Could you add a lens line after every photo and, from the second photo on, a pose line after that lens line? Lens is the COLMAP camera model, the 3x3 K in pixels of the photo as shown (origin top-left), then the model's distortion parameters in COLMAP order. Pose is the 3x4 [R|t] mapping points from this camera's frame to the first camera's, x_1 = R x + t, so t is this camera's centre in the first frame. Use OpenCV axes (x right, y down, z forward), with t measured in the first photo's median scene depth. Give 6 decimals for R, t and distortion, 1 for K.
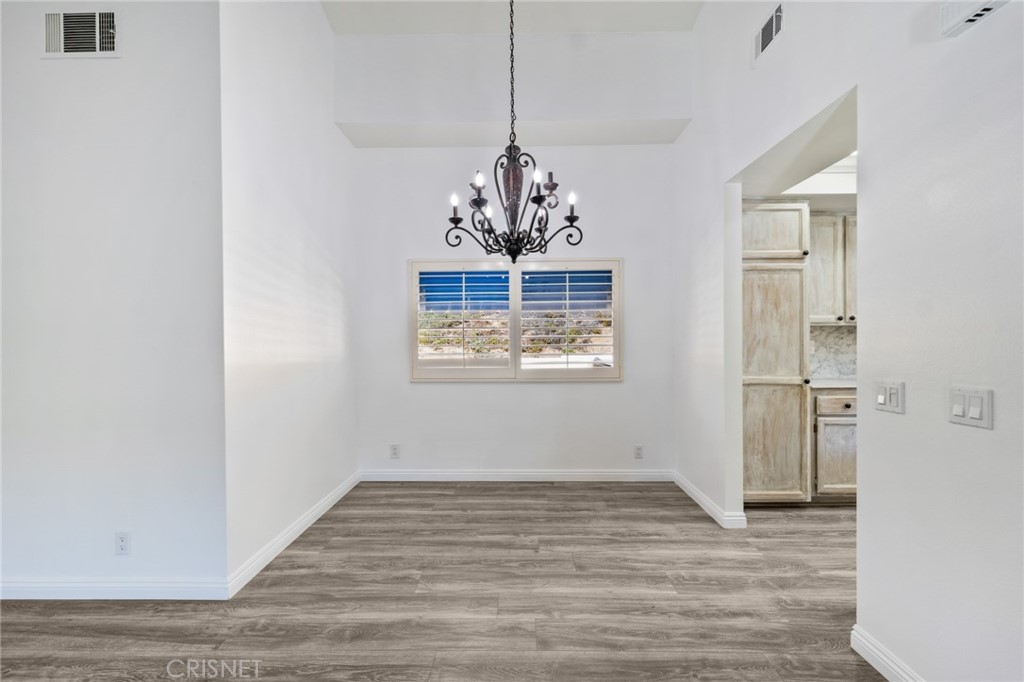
lens RADIAL K [[417.8, 0, 512.6], [0, 417.8, 343.5], [0, 0, 1]] dist [0.003515, -0.000809]
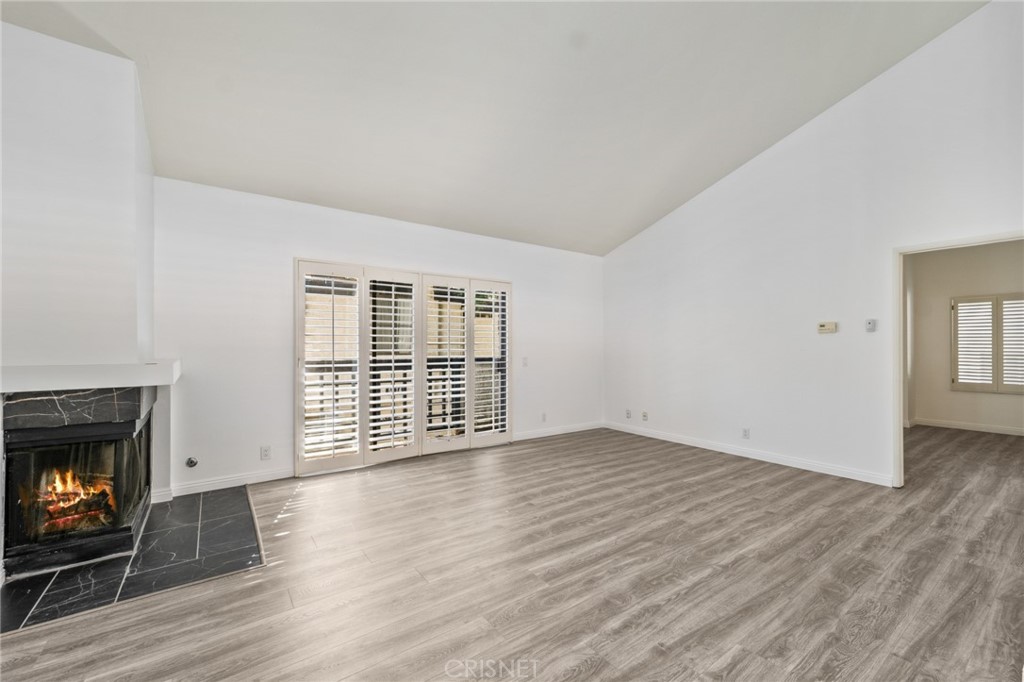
lens RADIAL K [[417.8, 0, 512.6], [0, 417.8, 343.5], [0, 0, 1]] dist [0.003515, -0.000809]
pose [[-0.803411, 0.003132, -0.595417, 0.408740], [0.001739, 0.999994, 0.002915, -0.005237], [0.595423, 0.001306, -0.803411, 0.861306]]
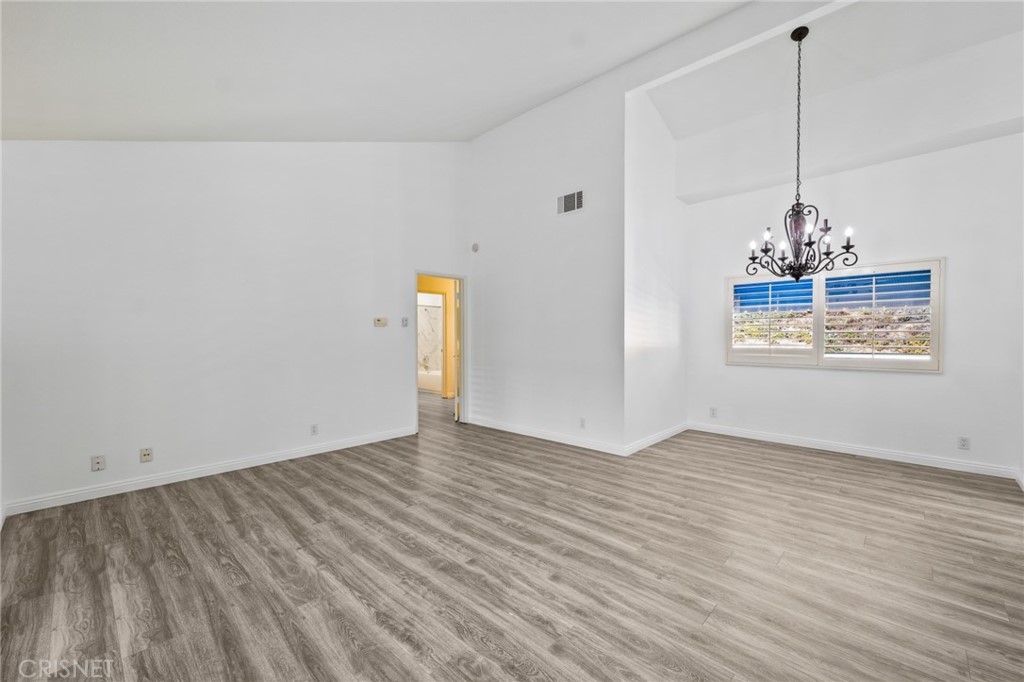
lens RADIAL K [[417.8, 0, 512.6], [0, 417.8, 343.5], [0, 0, 1]] dist [0.003515, -0.000809]
pose [[0.733989, 0.016960, -0.678949, 0.271066], [-0.006486, 0.999818, 0.017964, 0.002945], [0.679130, -0.008781, 0.733965, -0.766706]]
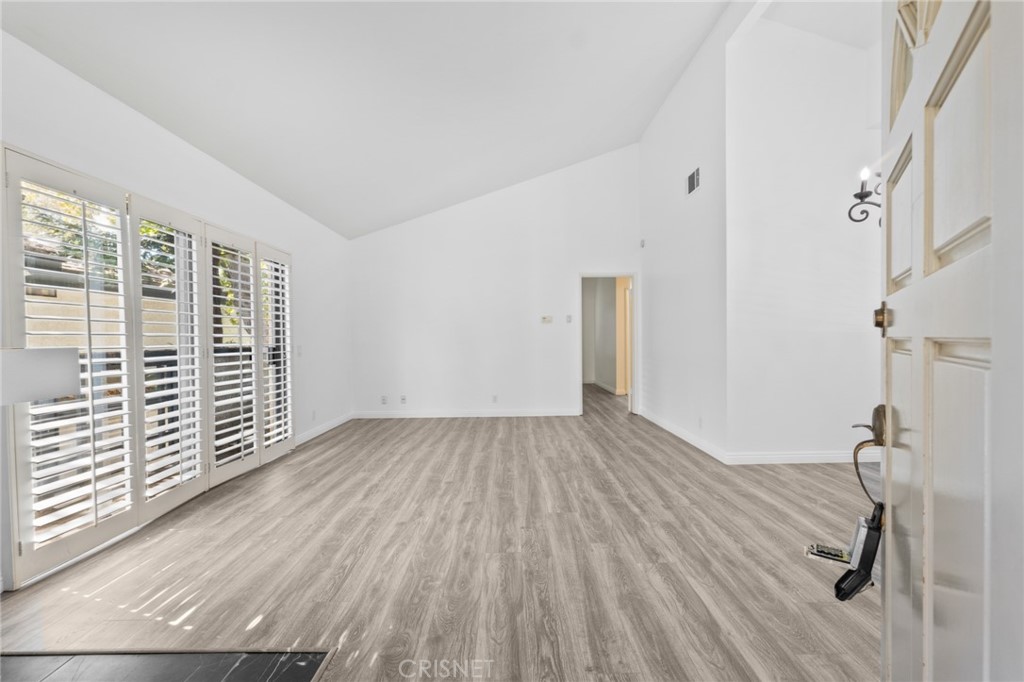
lens RADIAL K [[417.8, 0, 512.6], [0, 417.8, 343.5], [0, 0, 1]] dist [0.003515, -0.000809]
pose [[0.023129, 0.018687, -0.999558, 0.915613], [0.004954, 0.999811, 0.018806, 0.033951], [0.999720, -0.005387, 0.023032, 0.019330]]
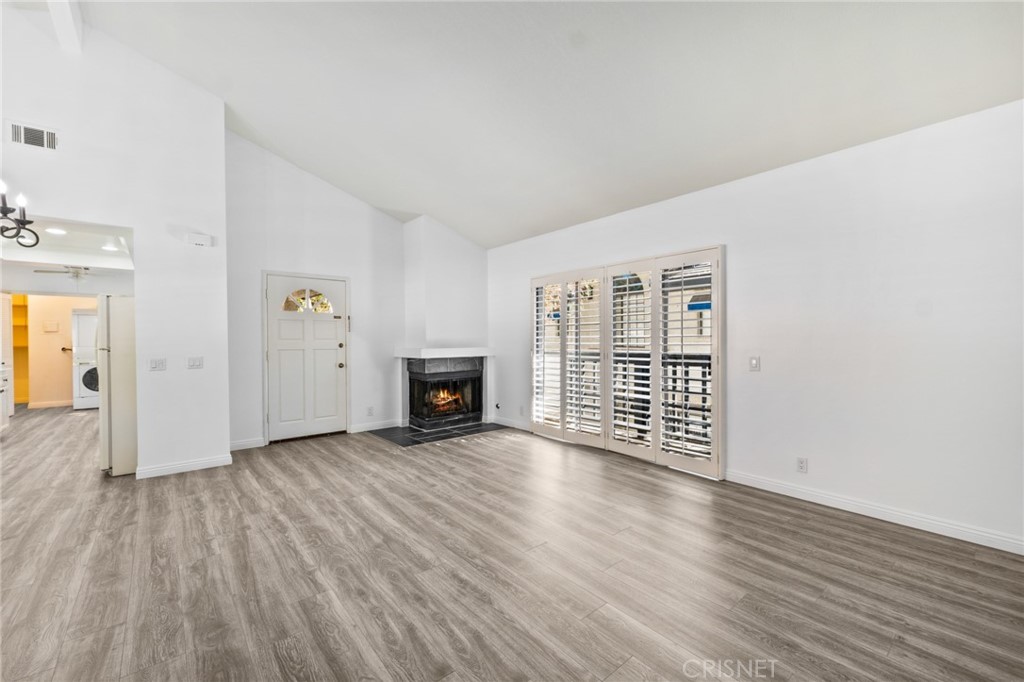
lens RADIAL K [[417.8, 0, 512.6], [0, 417.8, 343.5], [0, 0, 1]] dist [0.003515, -0.000809]
pose [[-0.654954, 0.004000, 0.755658, -1.498315], [0.013910, 0.999880, 0.006764, 0.008938], [-0.755541, 0.014941, -0.654931, 0.642337]]
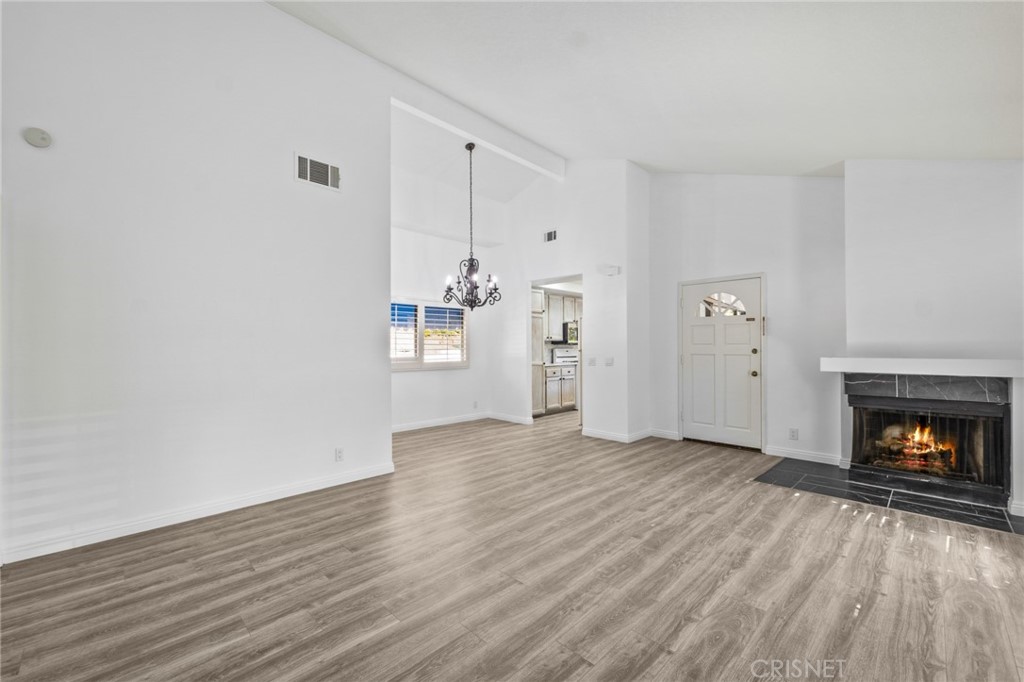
lens RADIAL K [[417.8, 0, 512.6], [0, 417.8, 343.5], [0, 0, 1]] dist [0.003515, -0.000809]
pose [[0.695869, 0.011346, 0.718080, -1.423378], [0.001365, 0.999852, -0.017121, 0.018033], [-0.718168, 0.012894, 0.695750, -0.684436]]
